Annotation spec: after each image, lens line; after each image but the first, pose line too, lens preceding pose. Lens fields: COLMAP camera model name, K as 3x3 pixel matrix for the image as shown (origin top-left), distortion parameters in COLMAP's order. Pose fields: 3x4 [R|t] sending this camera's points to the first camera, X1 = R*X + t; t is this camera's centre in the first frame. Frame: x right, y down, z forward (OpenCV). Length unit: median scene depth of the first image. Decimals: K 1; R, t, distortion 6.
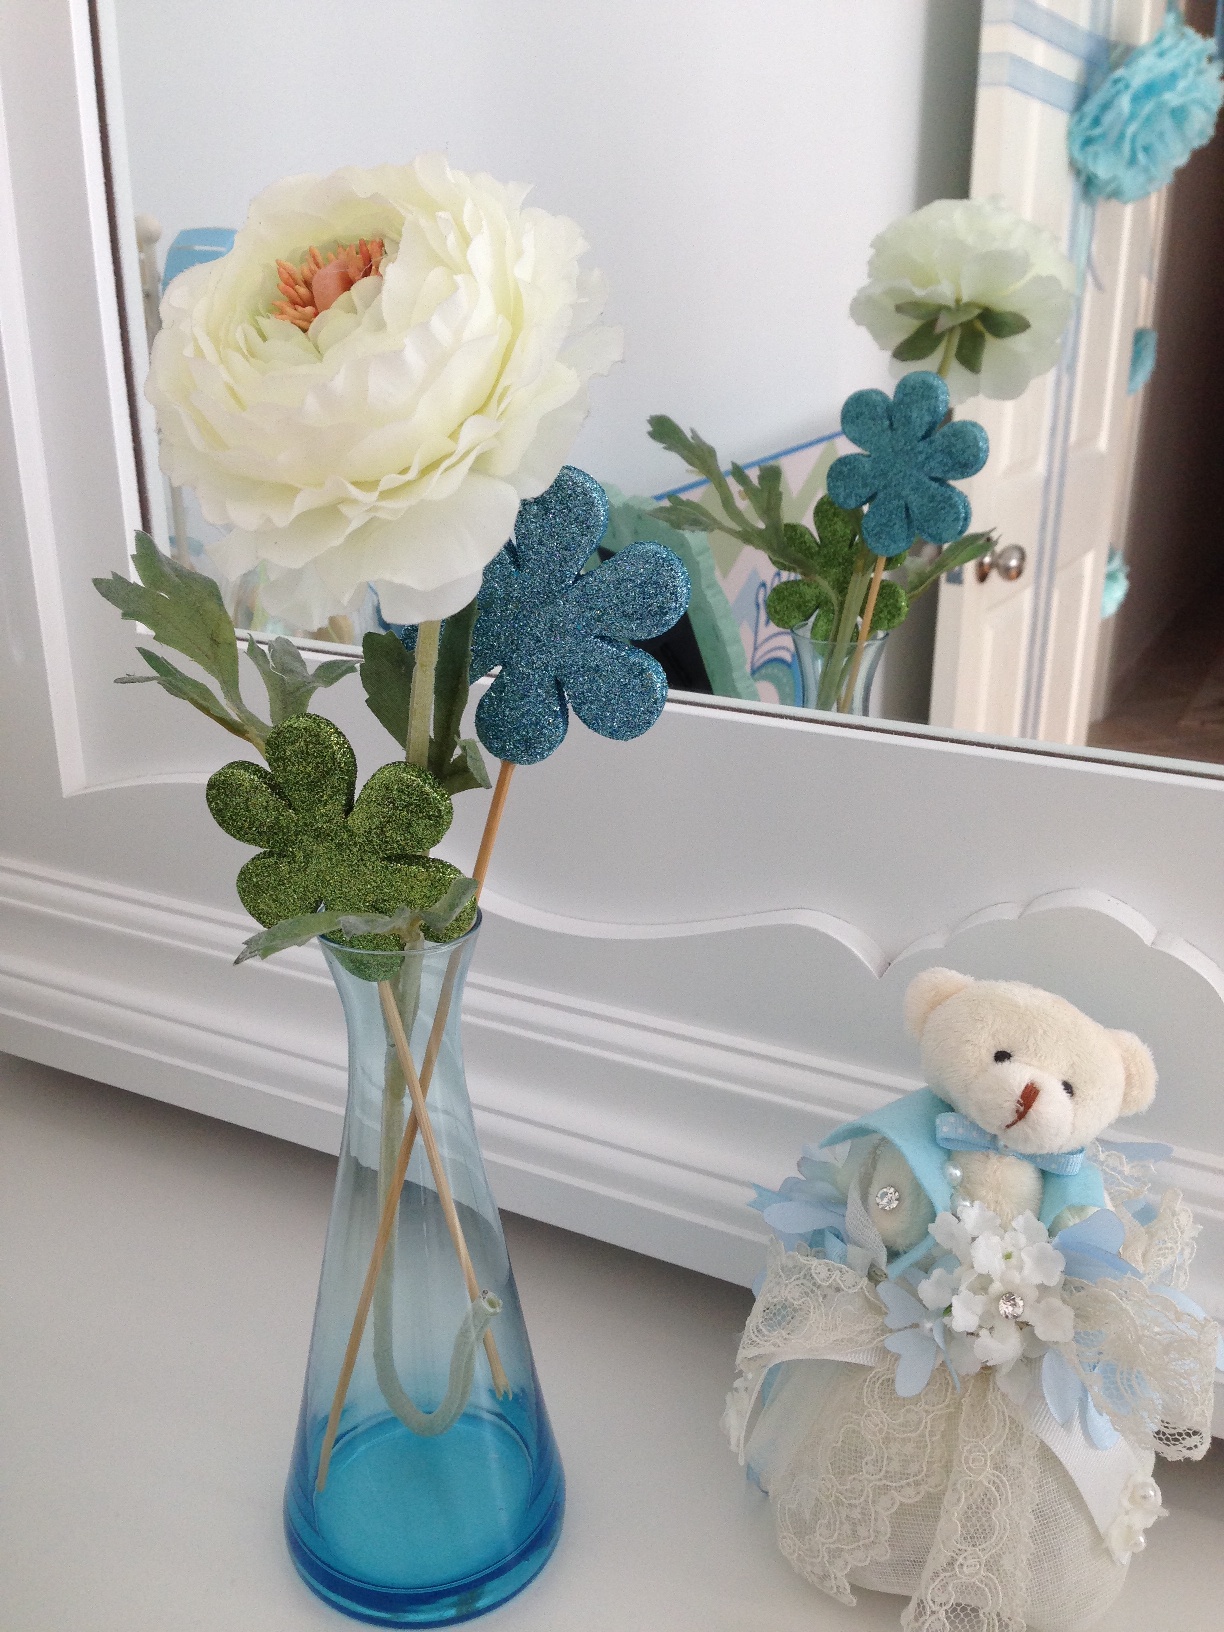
lens RADIAL K [[1531.1, 0, 612.0], [0, 1531.1, 816.0], [0, 0, 1]] dist [0.085936, -0.189933]
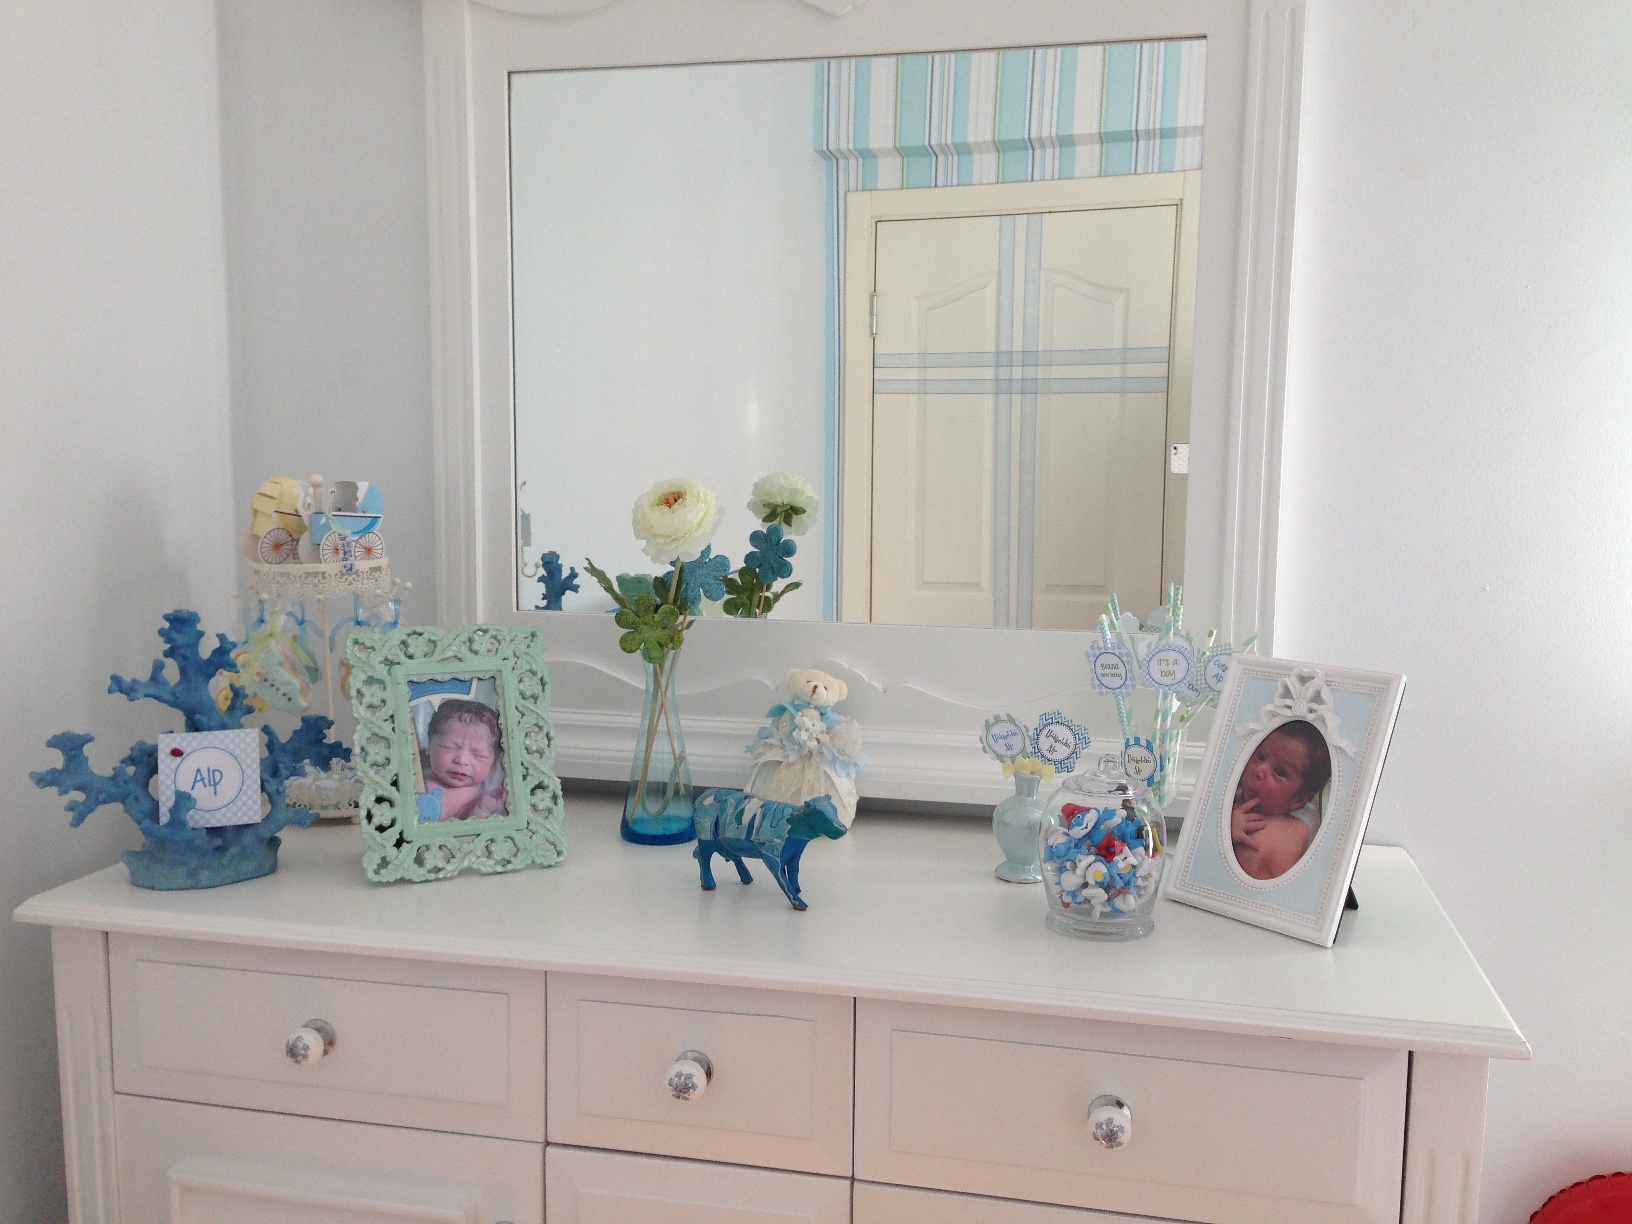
lens RADIAL K [[1484.8, 0, 822.7], [0, 1484.8, 622.8], [0, 0, 1]] dist [0.075427, -0.074420]
pose [[0.970253, -0.019535, 0.241303, -0.642044], [0.076771, 0.970122, -0.230149, 0.897148], [-0.229598, 0.241828, 0.942764, -2.690254]]
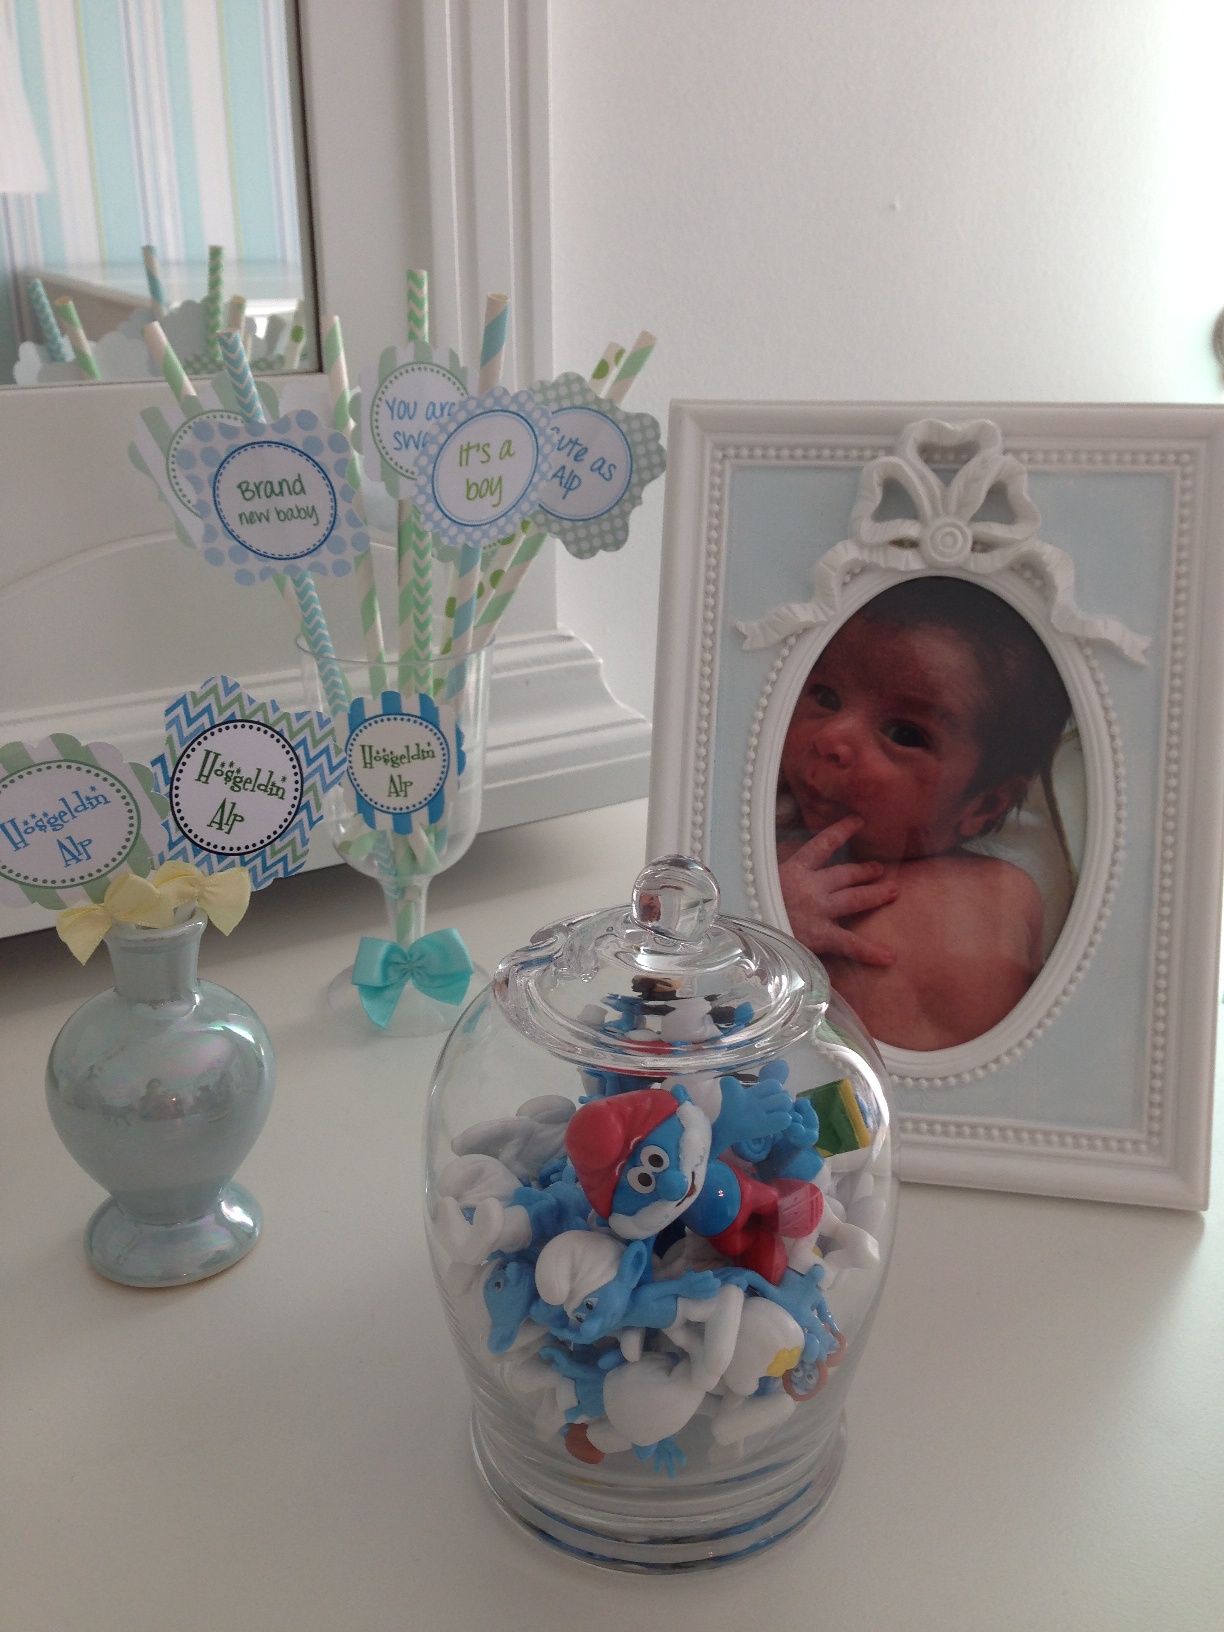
lens RADIAL K [[1505.6, 0, 601.4], [0, 1505.6, 820.2], [0, 0, 1]] dist [0.071563, -0.073646]
pose [[0.546257, -0.322282, 0.773135, 0.066352], [0.296850, 0.937595, 0.181099, 0.326057], [-0.783252, 0.130579, 0.607837, -0.289277]]
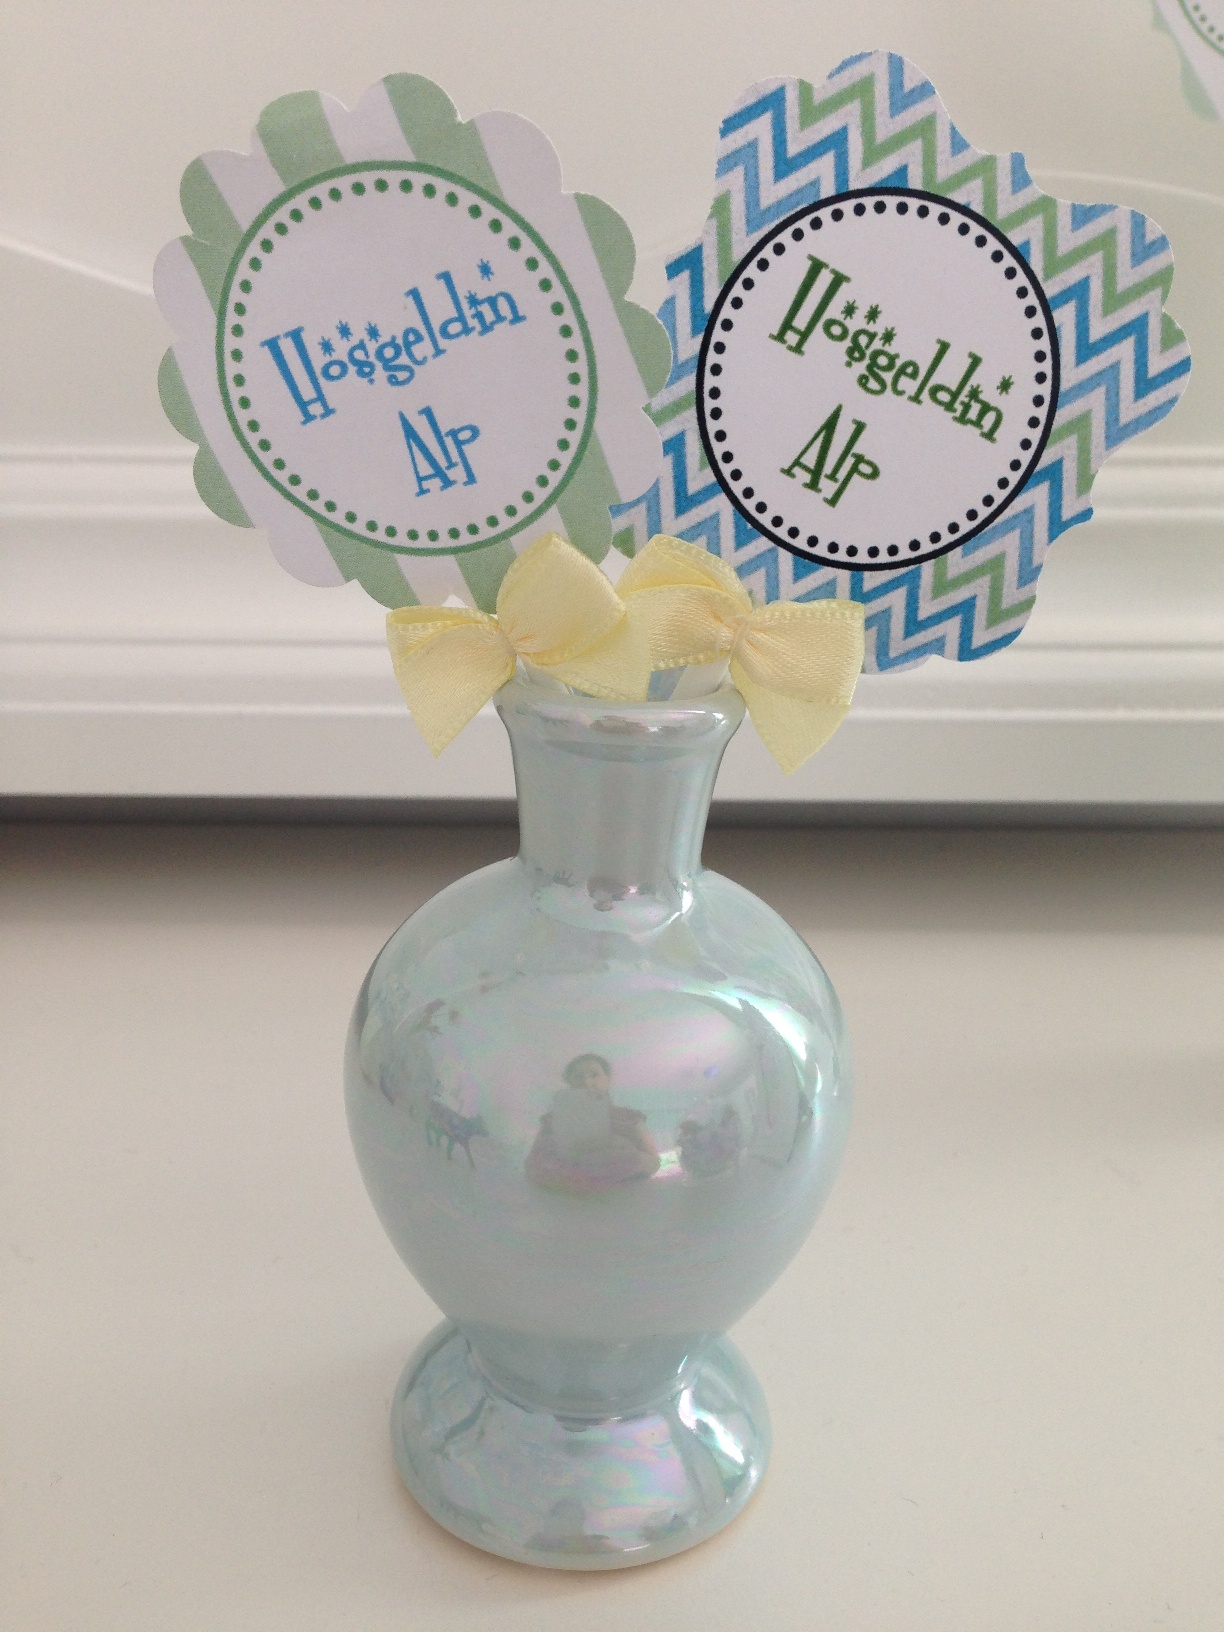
lens RADIAL K [[1505.6, 0, 601.4], [0, 1505.6, 820.2], [0, 0, 1]] dist [0.071563, -0.073646]
pose [[0.905527, -0.151424, 0.396348, 0.478119], [0.153756, 0.987764, 0.026091, 0.501291], [-0.395449, 0.037315, 0.917730, 0.178726]]
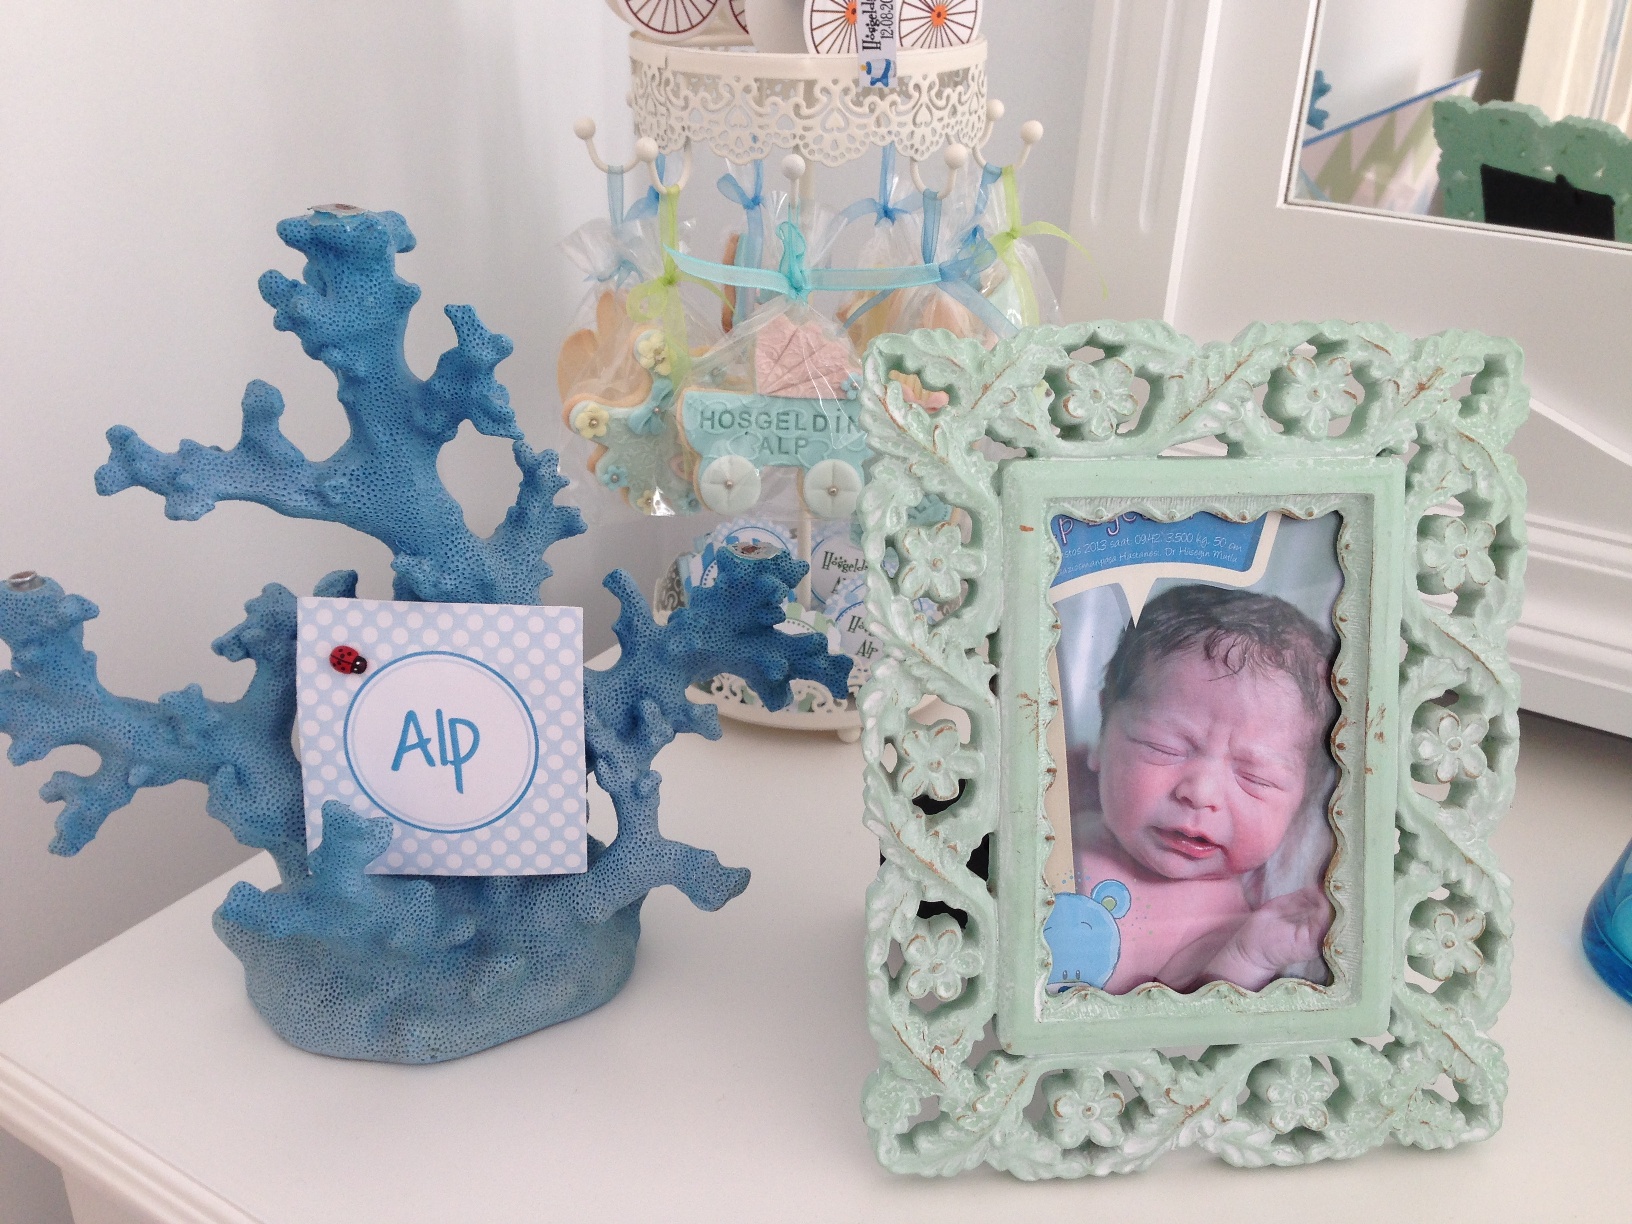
lens RADIAL K [[1505.6, 0, 816.0], [0, 1505.6, 612.0], [0, 0, 1]] dist [0.071563, -0.073646]
pose [[0.995715, 0.068159, -0.062500, -0.834322], [-0.062677, 0.994336, 0.085831, 0.143386], [0.067996, -0.081546, 0.994347, -0.187214]]
